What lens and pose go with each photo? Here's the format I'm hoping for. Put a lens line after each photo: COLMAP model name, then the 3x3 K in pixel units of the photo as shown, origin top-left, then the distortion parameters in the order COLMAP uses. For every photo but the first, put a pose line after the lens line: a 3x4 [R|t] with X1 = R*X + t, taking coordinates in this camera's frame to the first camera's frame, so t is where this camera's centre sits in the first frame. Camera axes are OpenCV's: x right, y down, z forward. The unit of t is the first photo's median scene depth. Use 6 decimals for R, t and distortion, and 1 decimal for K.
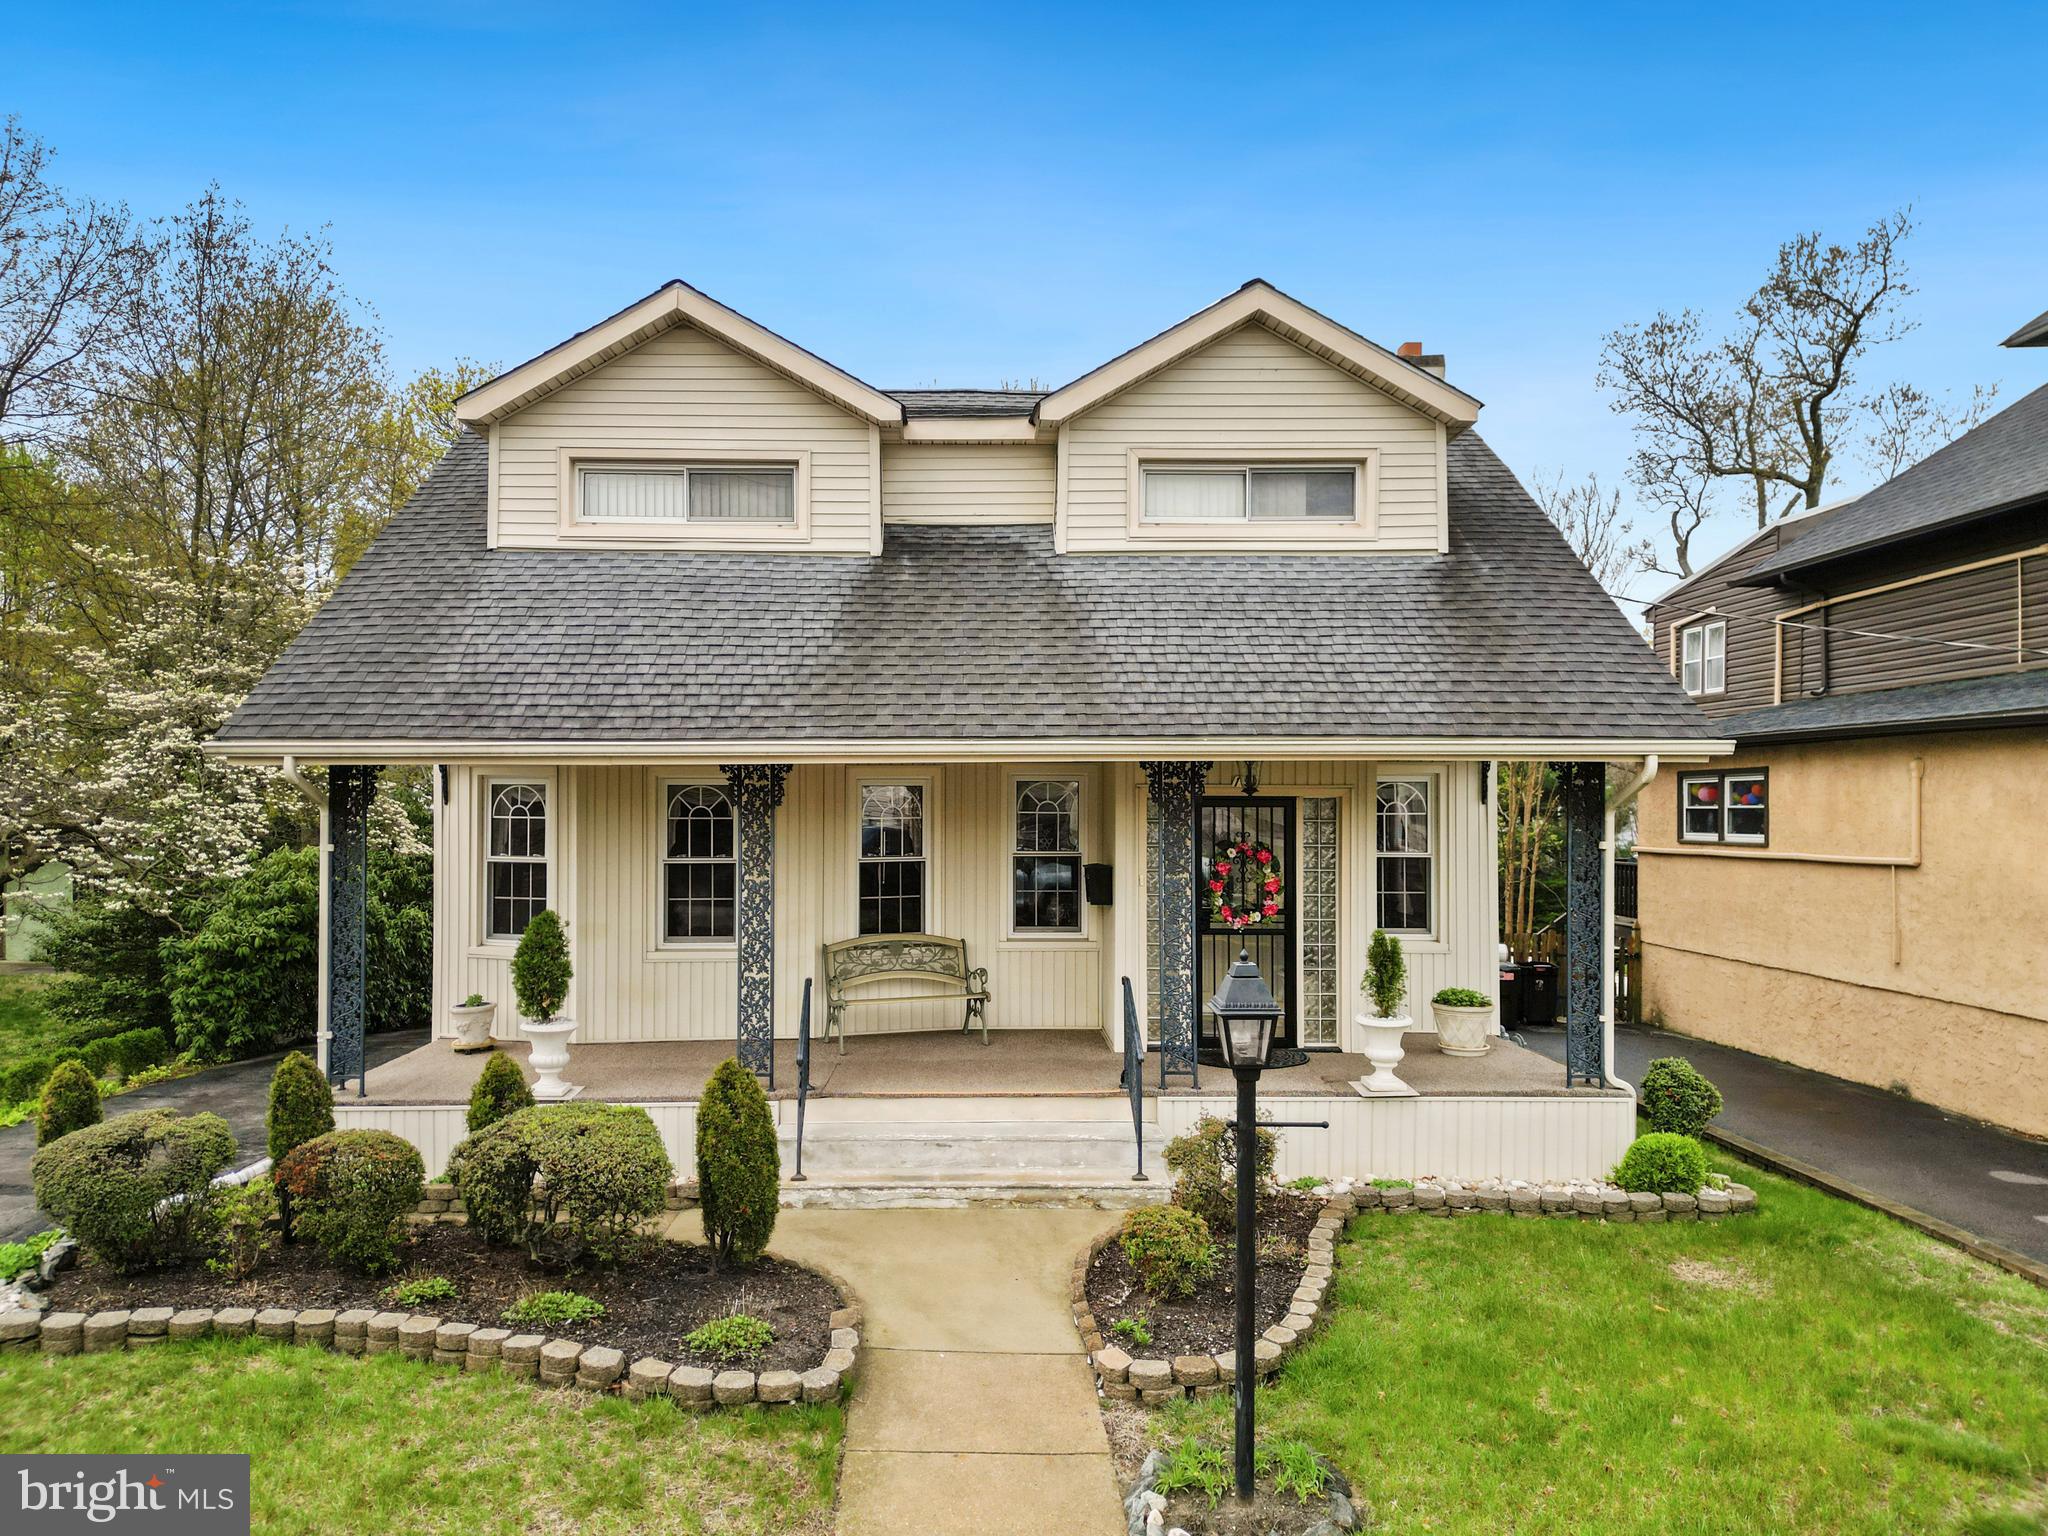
lens RADIAL K [[1427.6, 0, 972.9], [0, 1427.6, 795.5], [0, 0, 1]] dist [0.065995, -0.052126]
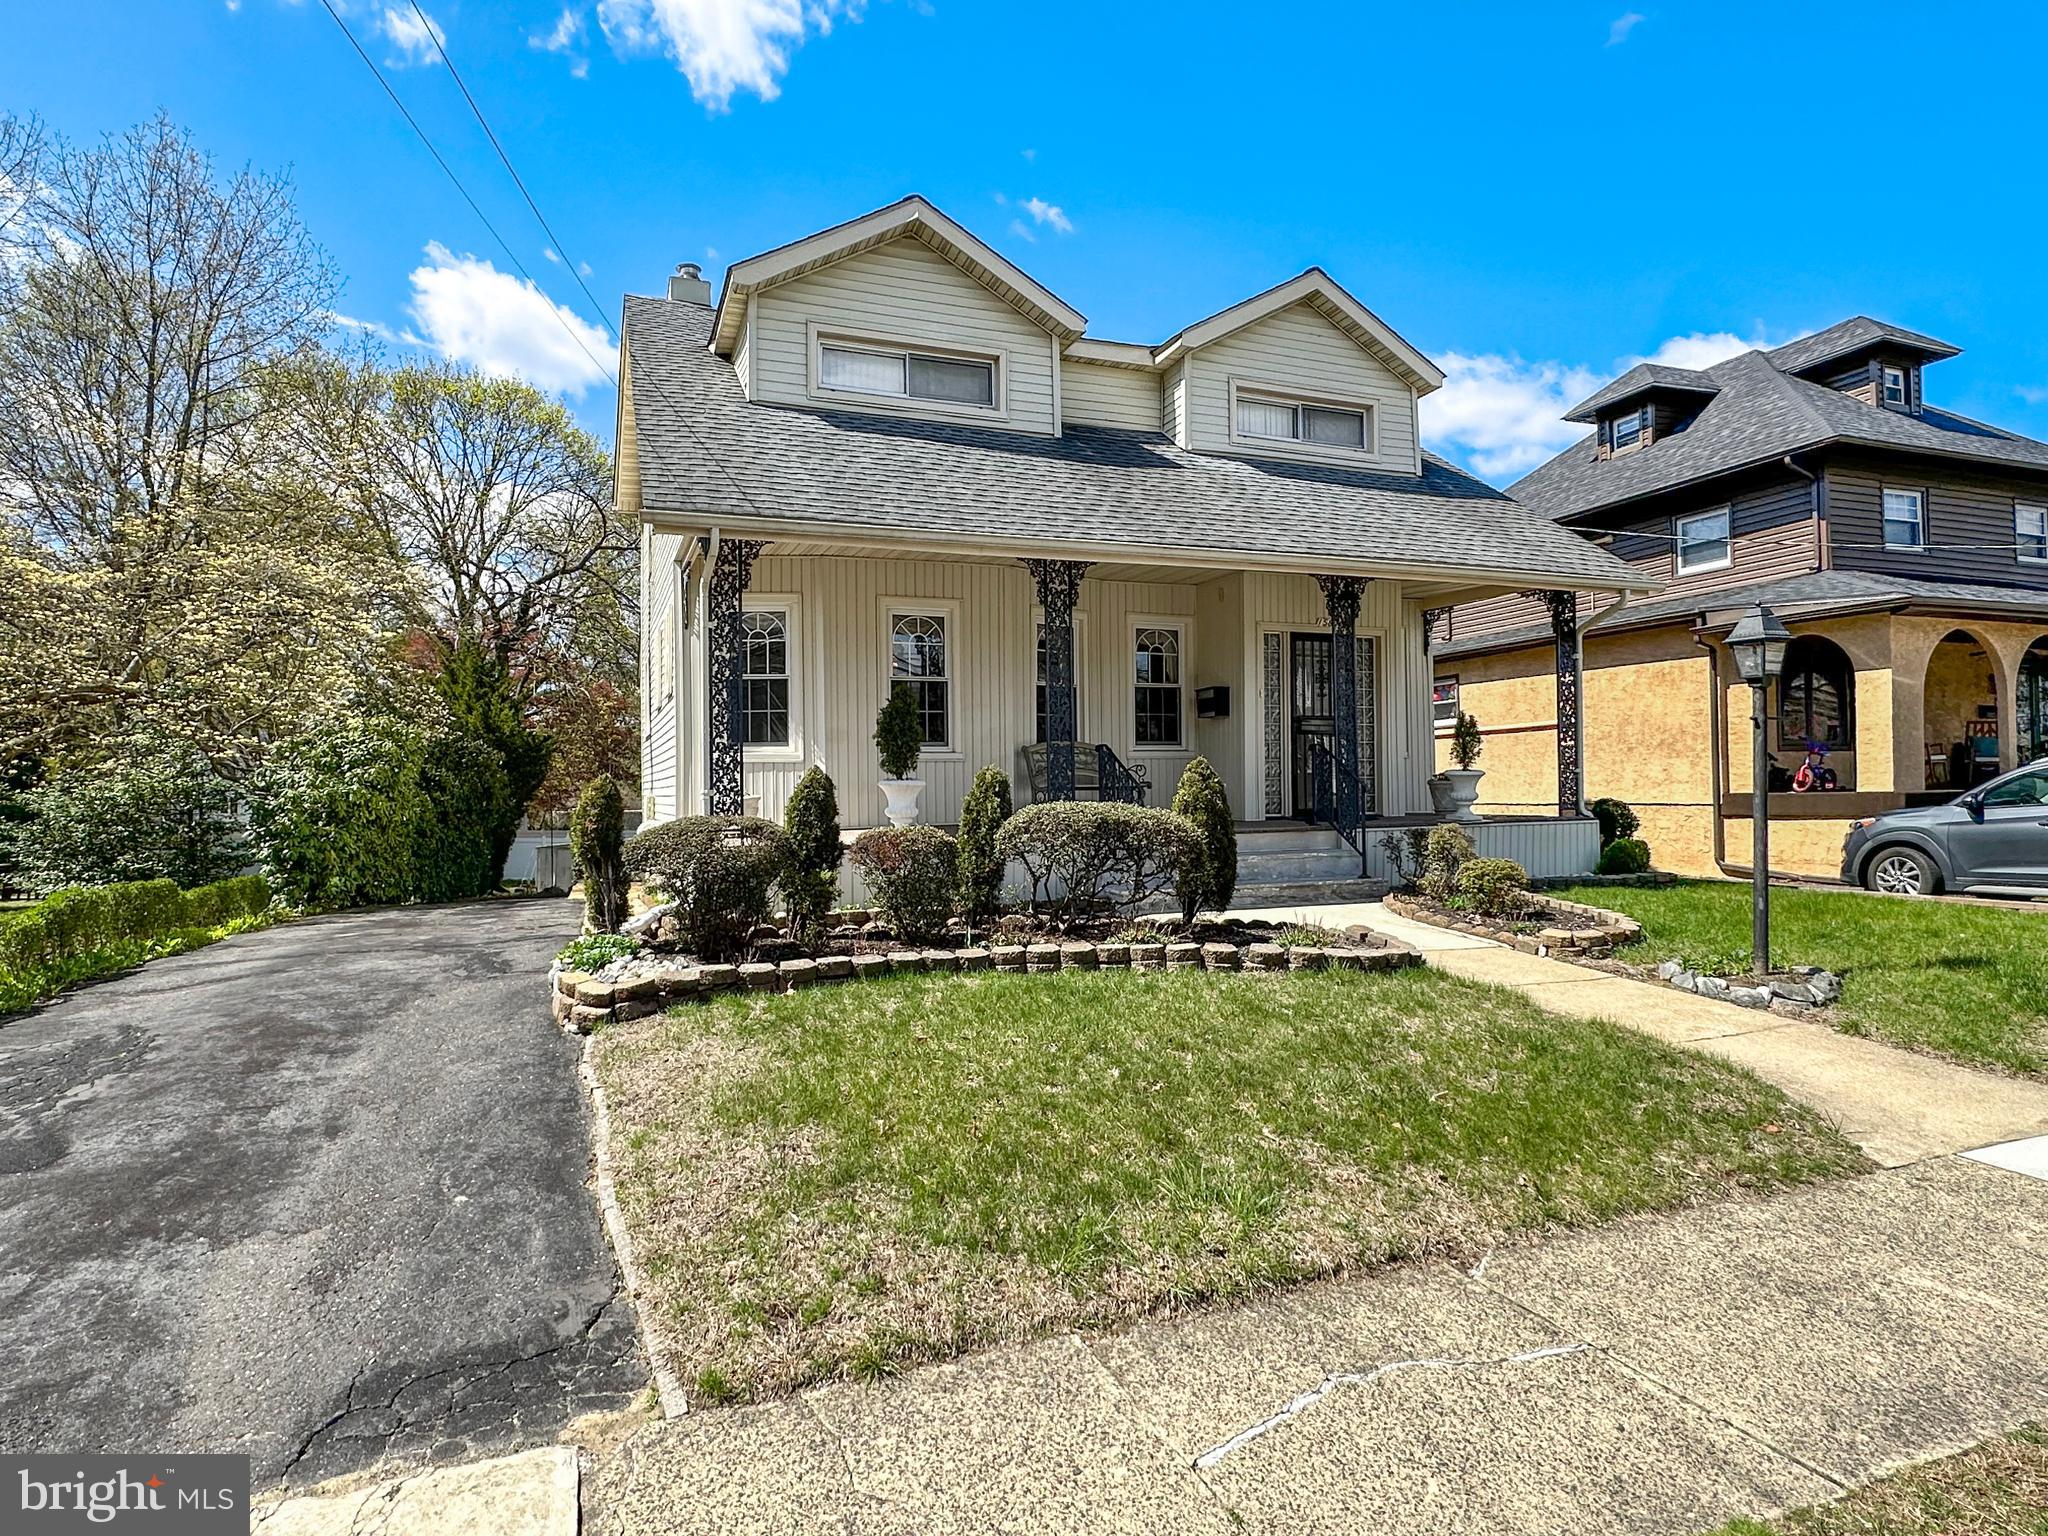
lens RADIAL K [[1126.1, 0, 1025.5], [0, 1126.1, 770.8], [0, 0, 1]] dist [-0.004145, -0.000618]
pose [[0.933961, -0.008234, 0.357280, -0.451369], [0.014655, 0.999776, -0.015268, 0.140382], [-0.357075, 0.019495, 0.933872, 0.087373]]
